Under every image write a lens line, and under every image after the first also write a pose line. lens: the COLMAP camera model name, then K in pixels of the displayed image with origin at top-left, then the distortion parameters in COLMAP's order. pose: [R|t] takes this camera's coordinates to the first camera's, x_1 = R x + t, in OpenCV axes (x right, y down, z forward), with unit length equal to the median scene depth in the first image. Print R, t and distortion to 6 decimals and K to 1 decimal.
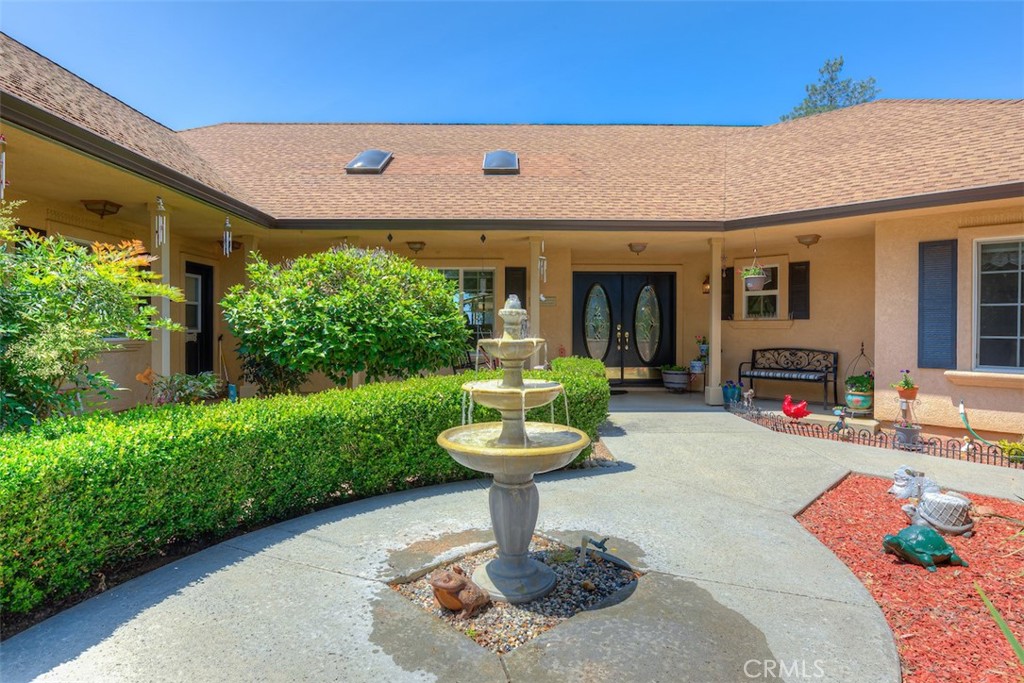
lens RADIAL K [[549.5, 0, 512.6], [0, 549.5, 327.2], [0, 0, 1]] dist [-0.000561, -0.000045]
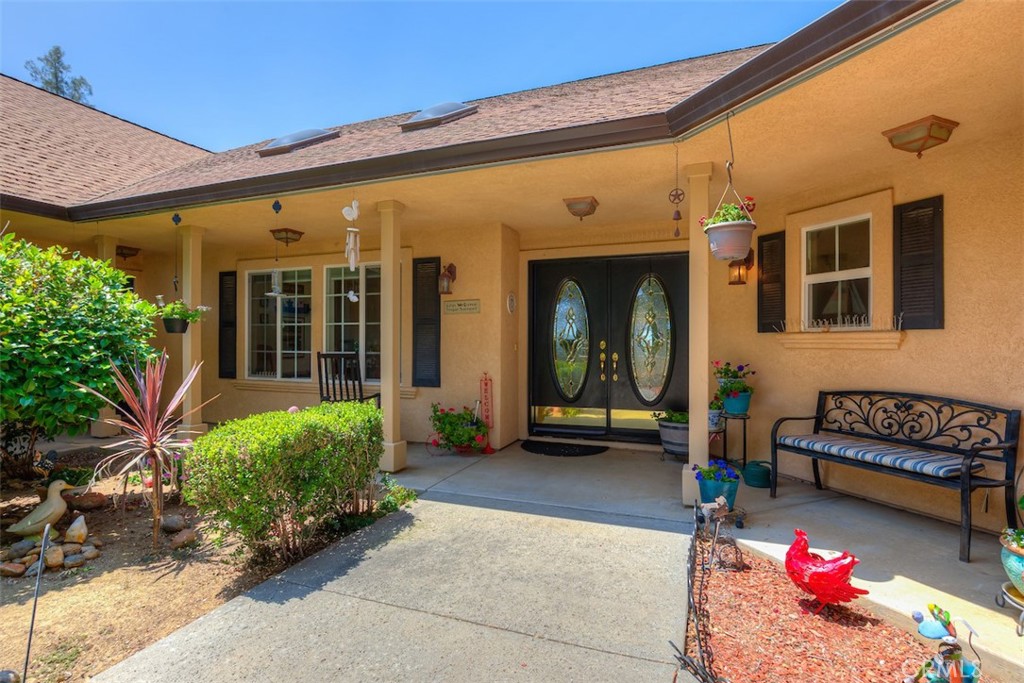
lens RADIAL K [[501.9, 0, 512.0], [0, 501.9, 341.5], [0, 0, 1]] dist [-0.001843, -0.000217]
pose [[0.923969, -0.000305, -0.382466, 0.369741], [-0.000005, 1.000000, -0.000810, -0.003971], [0.382466, 0.000751, 0.923969, 0.494633]]
